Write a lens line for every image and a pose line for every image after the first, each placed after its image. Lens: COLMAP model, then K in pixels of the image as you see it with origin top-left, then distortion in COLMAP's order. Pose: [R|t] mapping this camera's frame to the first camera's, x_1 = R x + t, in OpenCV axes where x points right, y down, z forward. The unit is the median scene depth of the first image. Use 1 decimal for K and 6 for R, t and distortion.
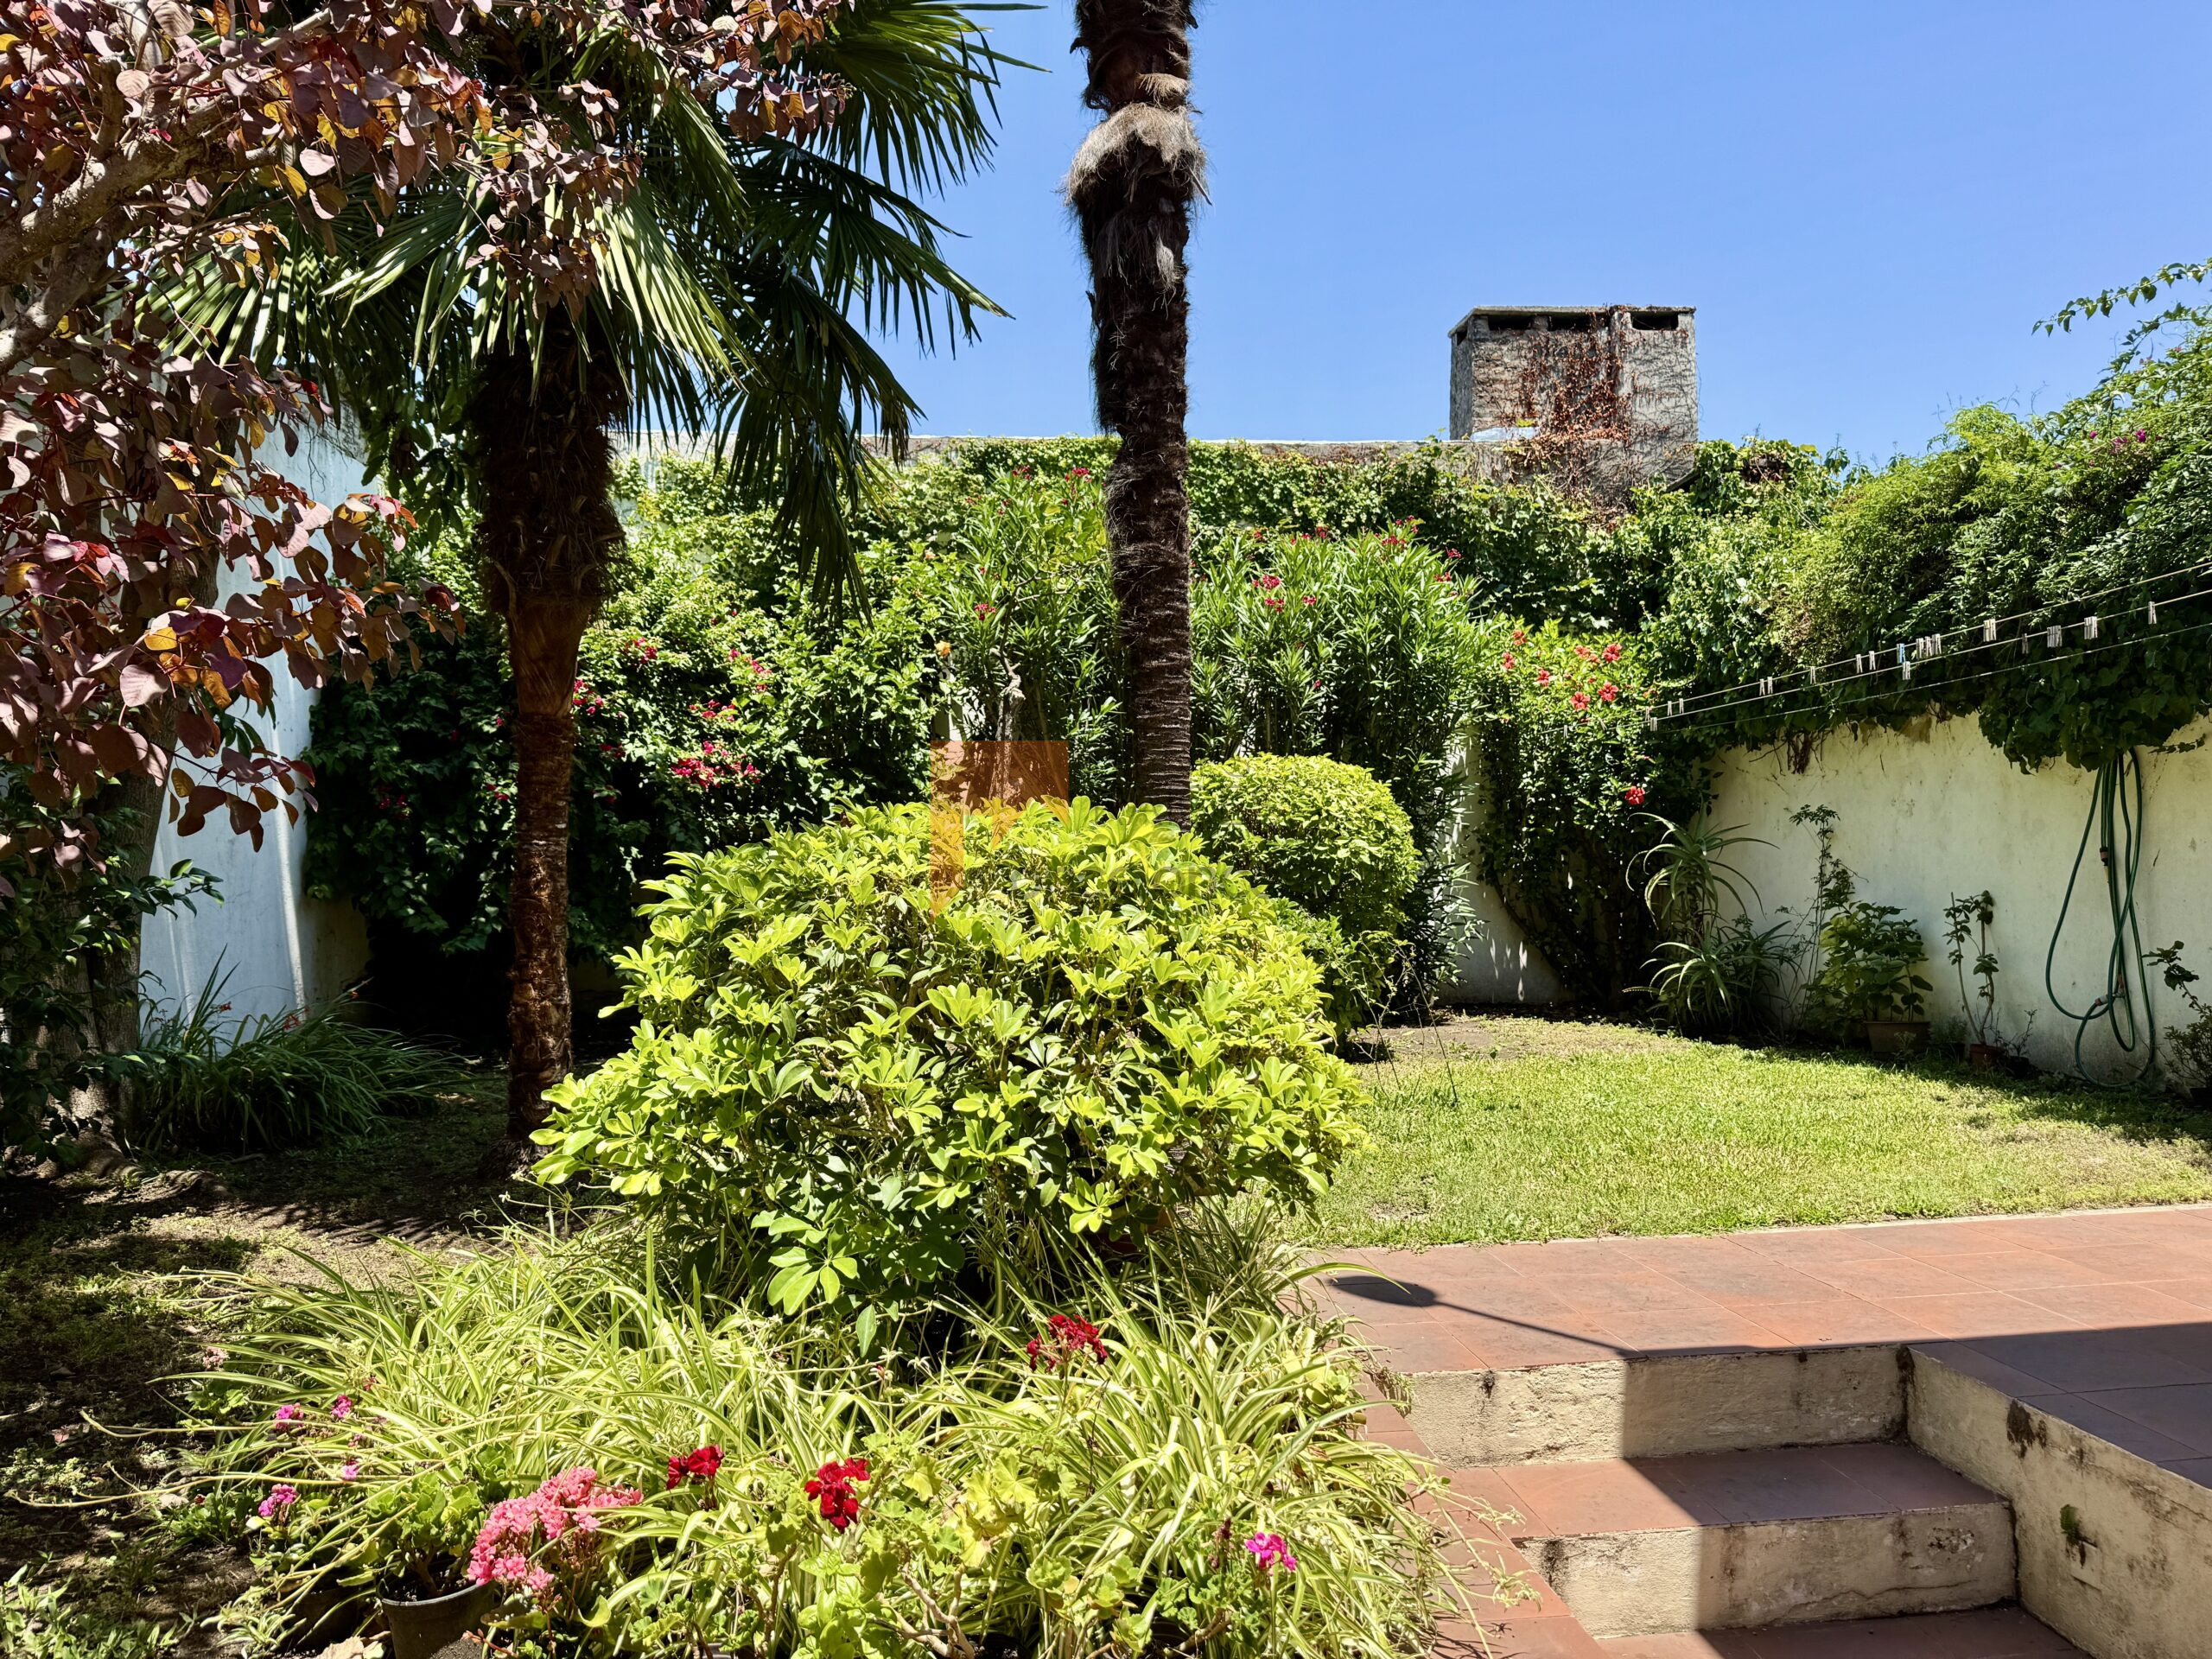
lens RADIAL K [[1543.9, 0, 1088.5], [0, 1543.9, 841.6], [0, 0, 1]] dist [0.027111, -0.035736]
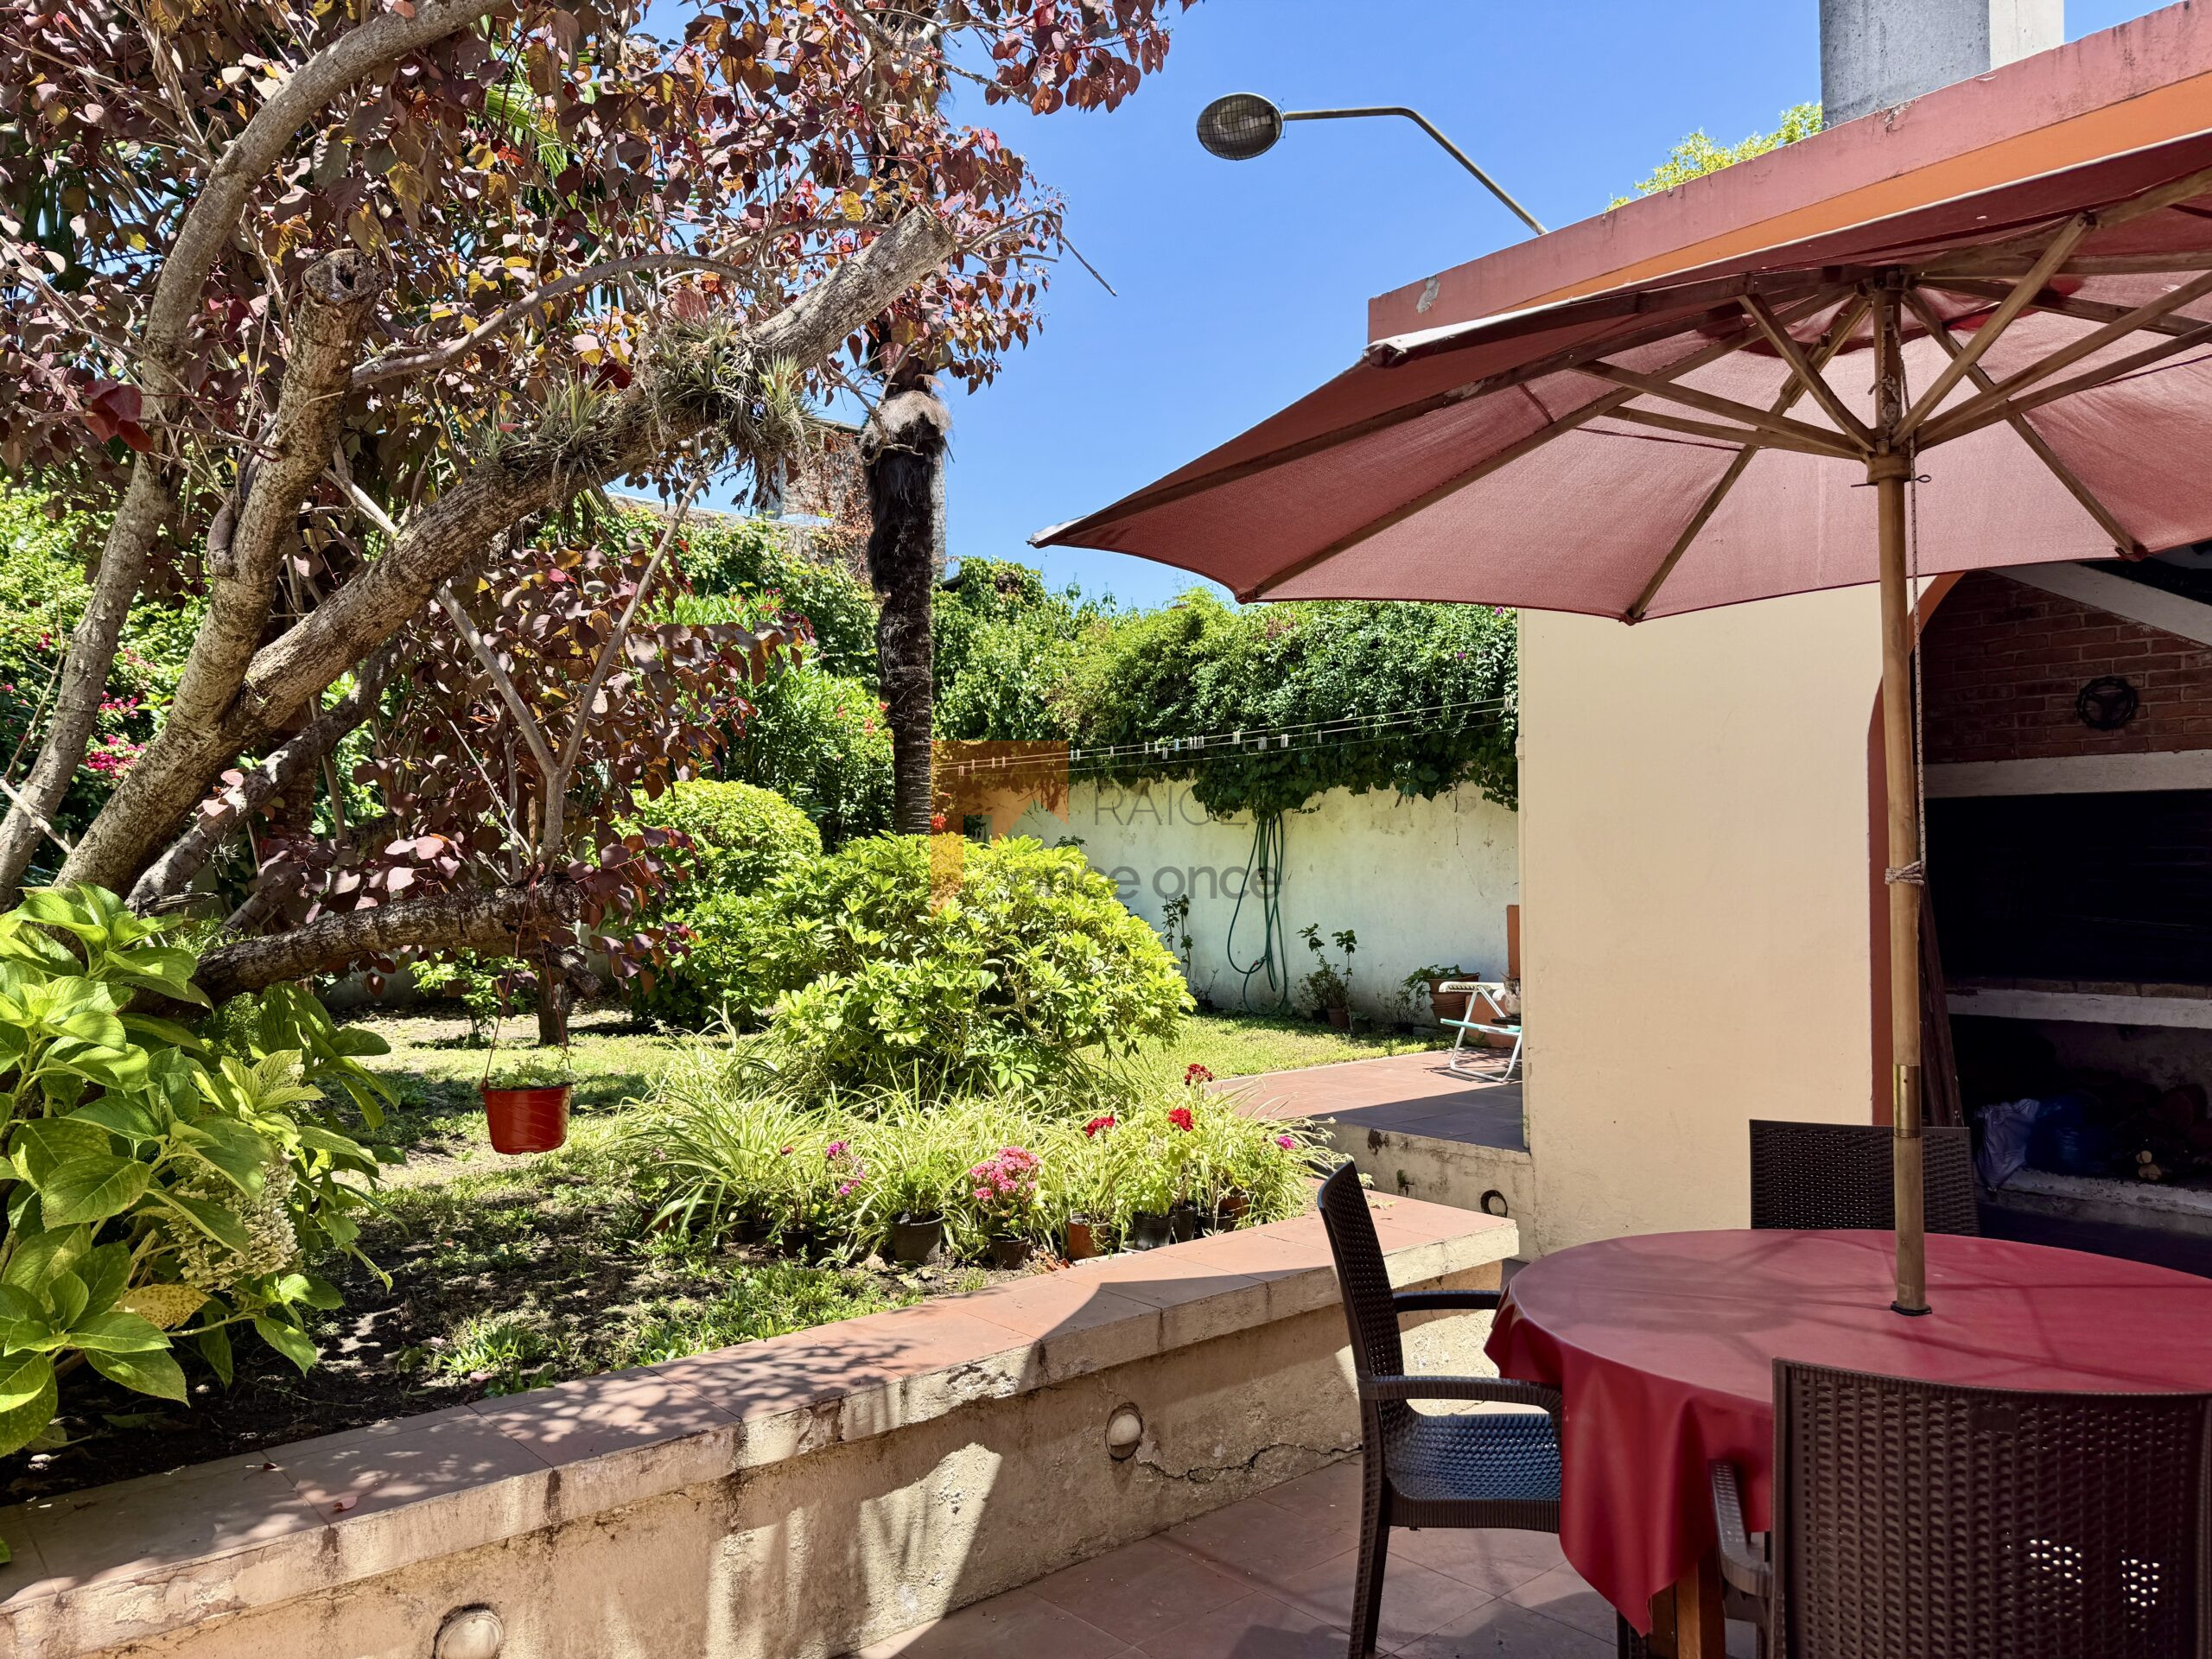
lens RADIAL K [[1543.9, 0, 1119.7], [0, 1543.9, 830.8], [0, 0, 1]] dist [0.027111, -0.035736]
pose [[0.808043, 0.031024, 0.588306, -0.357955], [-0.024963, 0.999519, -0.018422, -0.001804], [-0.588595, 0.000200, 0.808428, -0.196314]]
